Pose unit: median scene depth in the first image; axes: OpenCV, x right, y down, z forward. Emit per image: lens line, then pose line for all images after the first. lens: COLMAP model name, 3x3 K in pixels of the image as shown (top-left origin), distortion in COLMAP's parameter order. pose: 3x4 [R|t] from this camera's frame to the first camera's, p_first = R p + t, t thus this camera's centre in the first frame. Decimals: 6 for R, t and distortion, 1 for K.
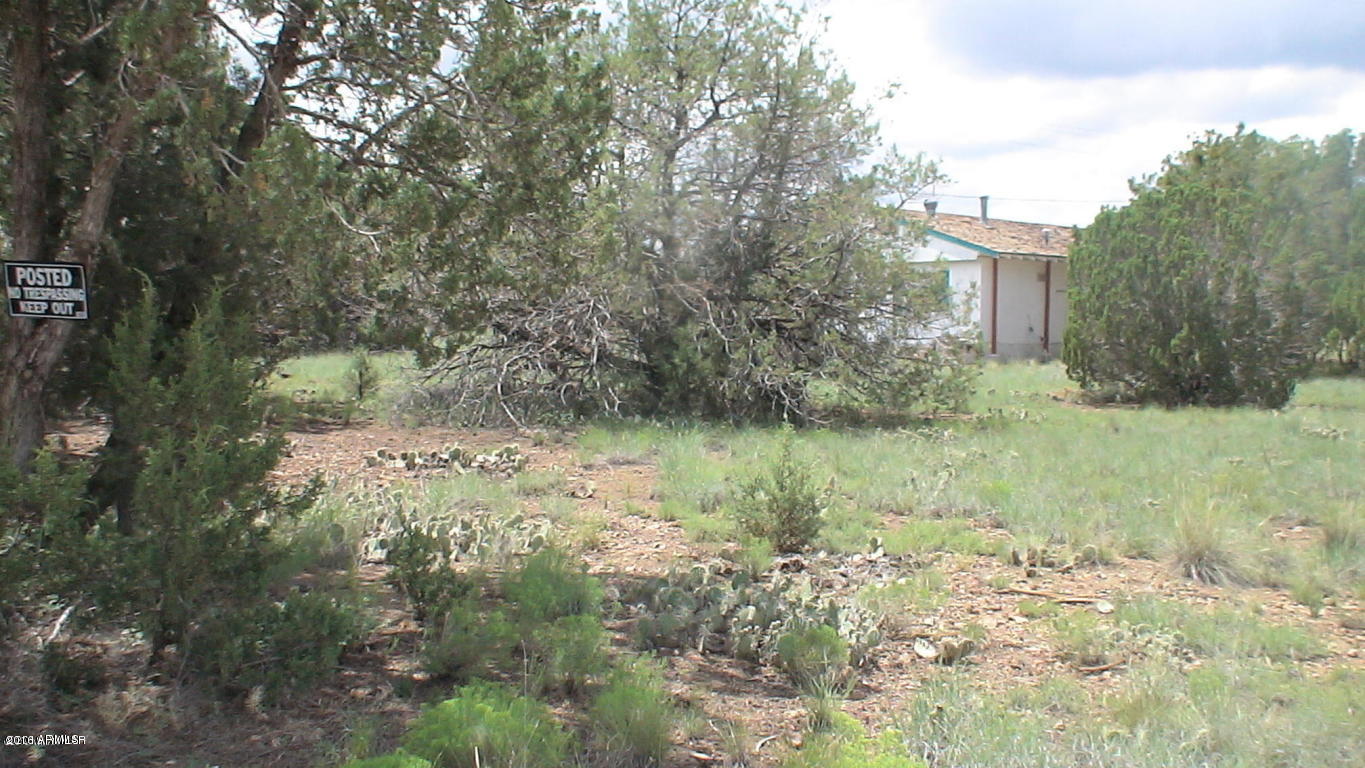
lens RADIAL K [[1498.6, 0, 679.3], [0, 1498.6, 385.3], [0, 0, 1]] dist [0.006568, 0.036770]
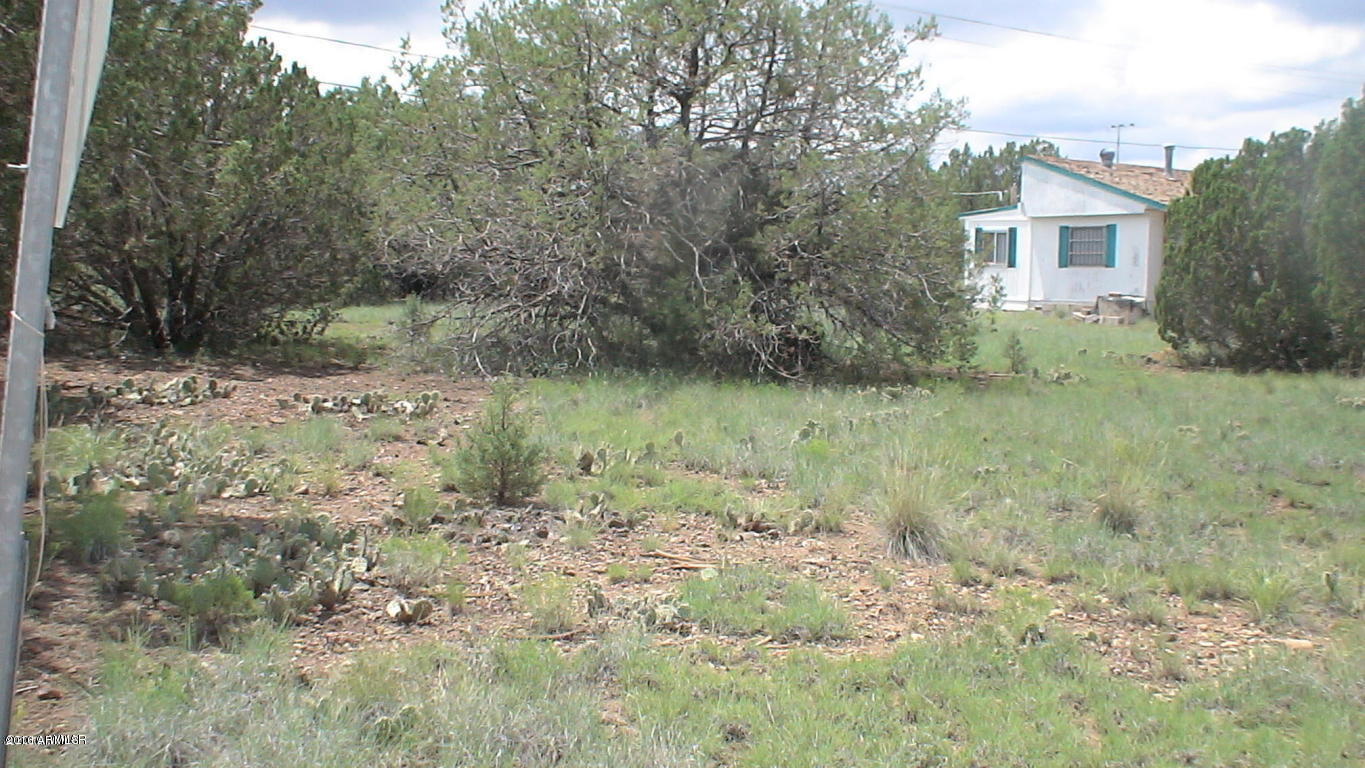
lens RADIAL K [[1498.6, 0, 679.3], [0, 1498.6, 385.3], [0, 0, 1]] dist [0.006568, 0.036770]
pose [[0.983308, 0.023853, -0.180379, 0.135839], [-0.018534, 0.999344, 0.031119, 0.000647], [0.181003, -0.027257, 0.983105, 0.027385]]
